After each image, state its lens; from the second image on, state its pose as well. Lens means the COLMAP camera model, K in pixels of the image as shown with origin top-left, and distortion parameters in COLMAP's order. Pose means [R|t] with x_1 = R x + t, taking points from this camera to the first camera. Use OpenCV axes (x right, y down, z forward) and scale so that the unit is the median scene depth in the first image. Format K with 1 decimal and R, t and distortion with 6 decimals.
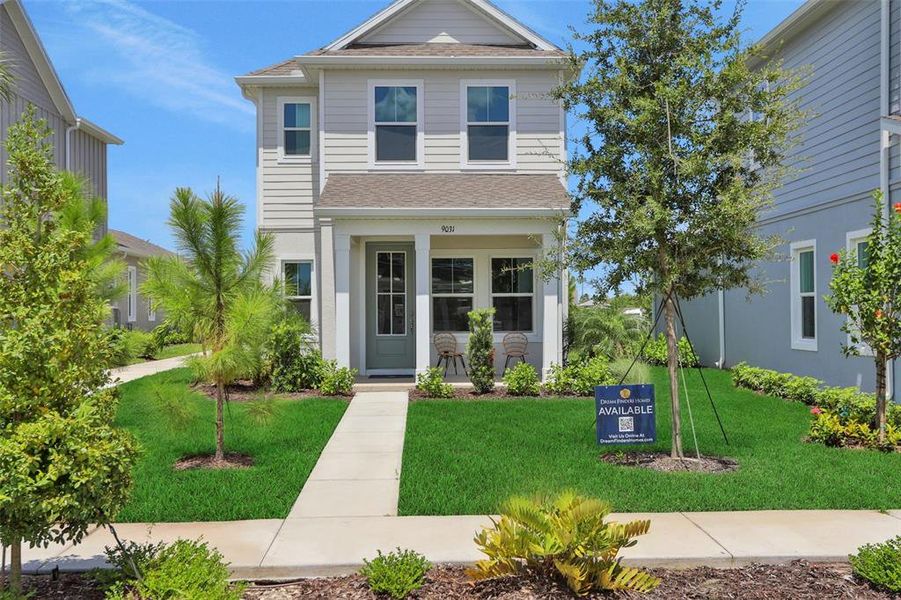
lens RADIAL K [[1036.3, 0, 450.6], [0, 1036.3, 304.0], [0, 0, 1]] dist [0.035951, 0.000000]
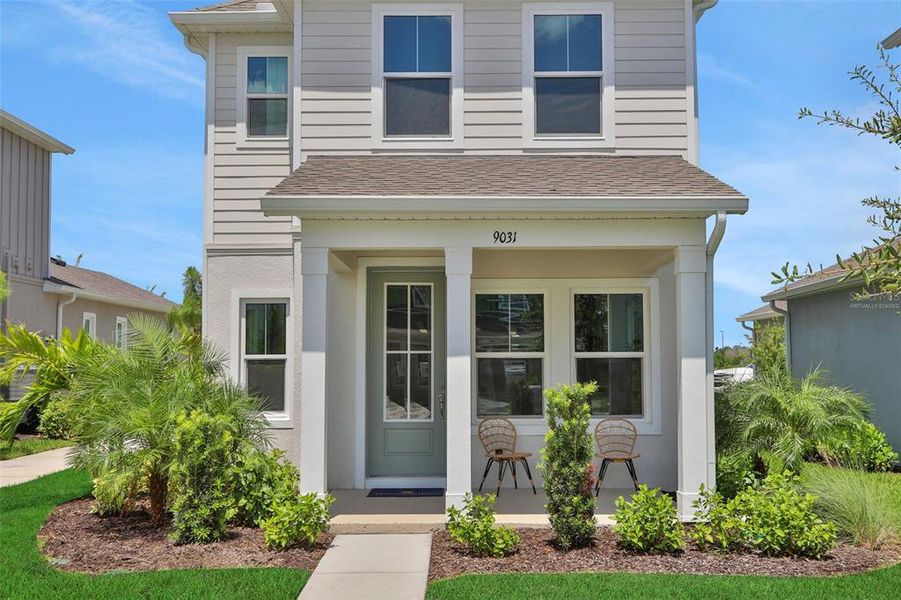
lens RADIAL K [[1036.3, 0, 452.7], [0, 1036.3, 302.4], [0, 0, 1]] dist [0.035951, 0.000000]
pose [[0.999264, 0.002019, -0.038297, -0.008074], [-0.004003, 0.998649, -0.051813, -0.007687], [0.038141, 0.051928, 0.997922, 0.395418]]
